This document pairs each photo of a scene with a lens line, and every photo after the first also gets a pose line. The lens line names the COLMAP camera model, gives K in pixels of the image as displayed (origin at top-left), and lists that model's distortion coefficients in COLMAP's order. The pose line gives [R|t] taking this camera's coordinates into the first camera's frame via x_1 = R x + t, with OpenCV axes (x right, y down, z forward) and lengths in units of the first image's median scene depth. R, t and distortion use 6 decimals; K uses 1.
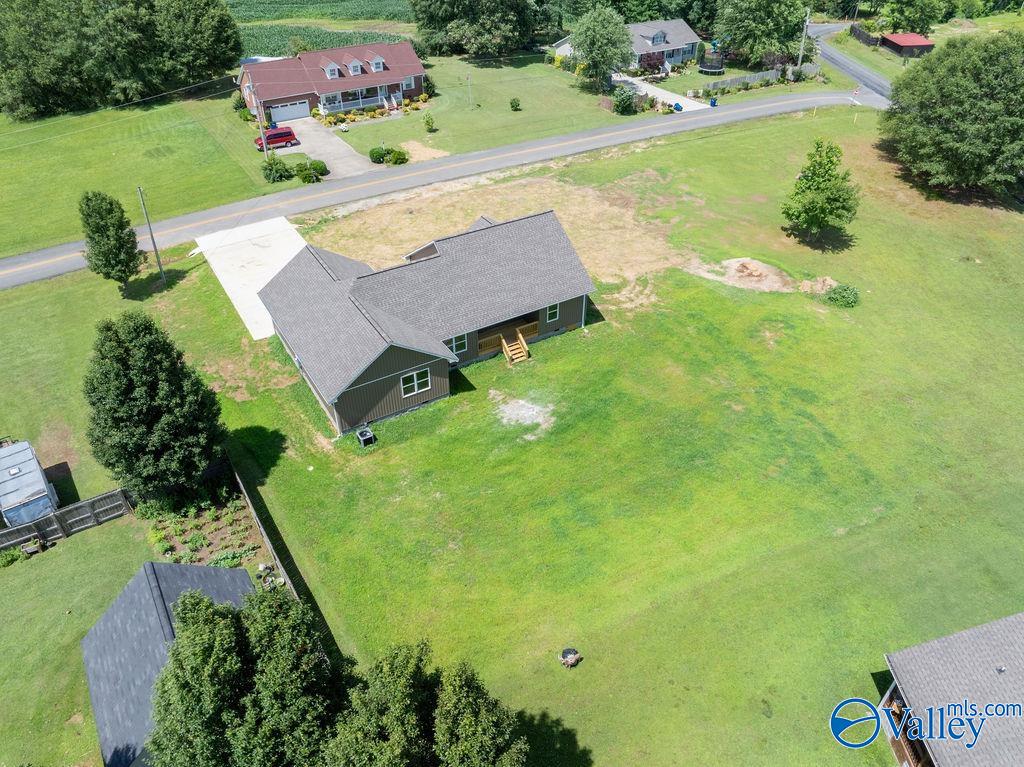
lens RADIAL K [[721.2, 0, 516.0], [0, 721.2, 387.0], [0, 0, 1]] dist [-0.042750, -0.013880]
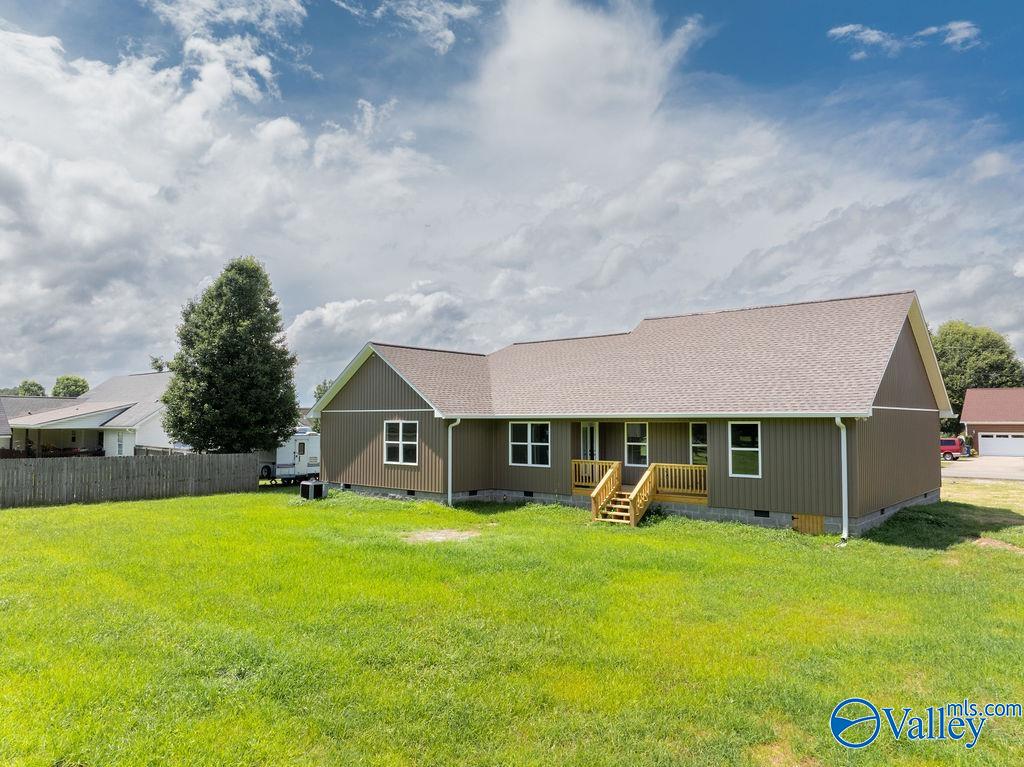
lens RADIAL K [[721.2, 0, 515.8], [0, 721.2, 381.0], [0, 0, 1]] dist [-0.042750, -0.013880]
pose [[0.288809, -0.060029, -0.955503, 0.362977], [-0.580348, 0.782786, -0.224593, 0.026007], [0.761437, 0.619389, 0.191238, 0.734173]]
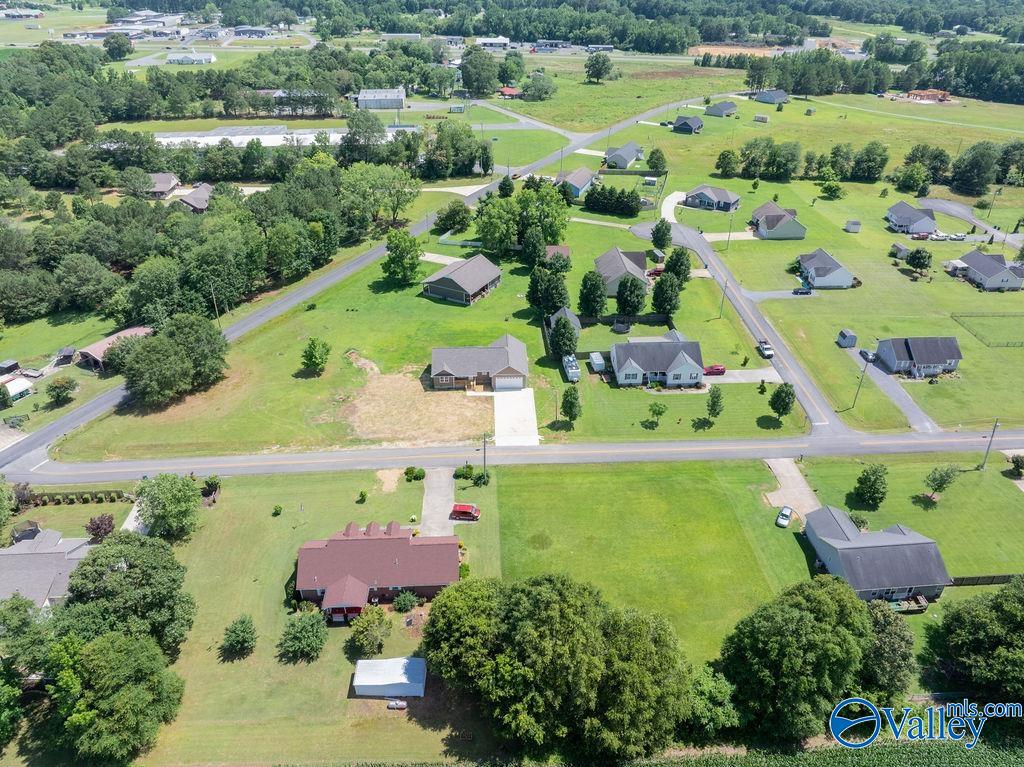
lens RADIAL K [[721.2, 0, 514.2], [0, 721.2, 383.1], [0, 0, 1]] dist [-0.042750, -0.013880]
pose [[-0.864049, -0.277572, 0.419968, -1.461875], [0.295830, 0.395030, 0.869733, -2.562095], [-0.407313, 0.875731, -0.259211, 1.689285]]
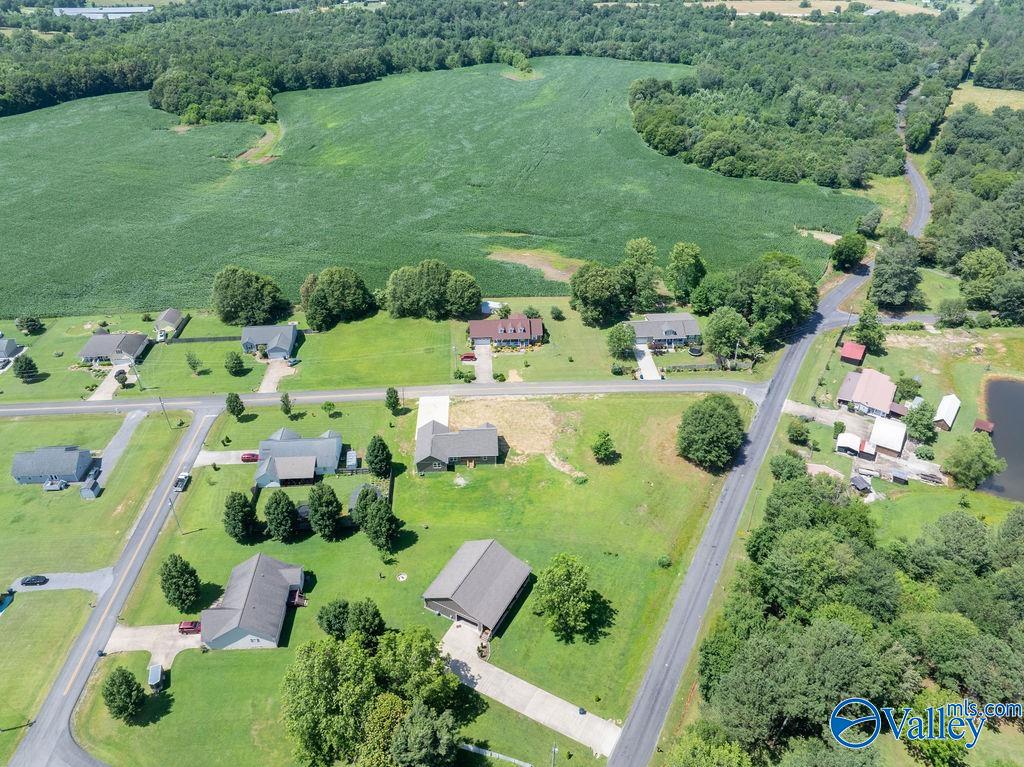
lens RADIAL K [[721.2, 0, 514.1], [0, 721.2, 381.1], [0, 0, 1]] dist [-0.042750, -0.013880]
pose [[0.871969, 0.265969, -0.411013, 1.435336], [-0.294073, 0.955768, -0.005397, -0.455082], [0.391397, 0.125574, 0.911614, -2.089845]]
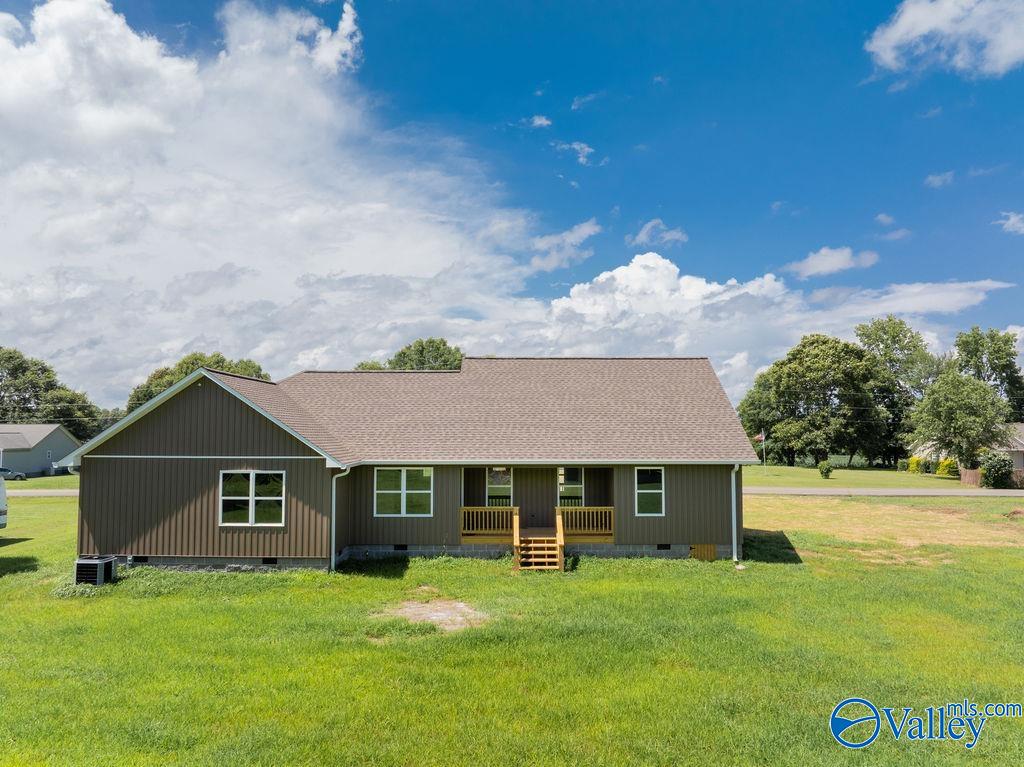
lens RADIAL K [[721.2, 0, 515.4], [0, 721.2, 383.8], [0, 0, 1]] dist [-0.042750, -0.013880]
pose [[0.854384, -0.038462, -0.518217, 0.198368], [-0.312082, 0.759400, -0.570891, 0.118566], [0.415492, 0.649486, 0.636816, 0.575588]]
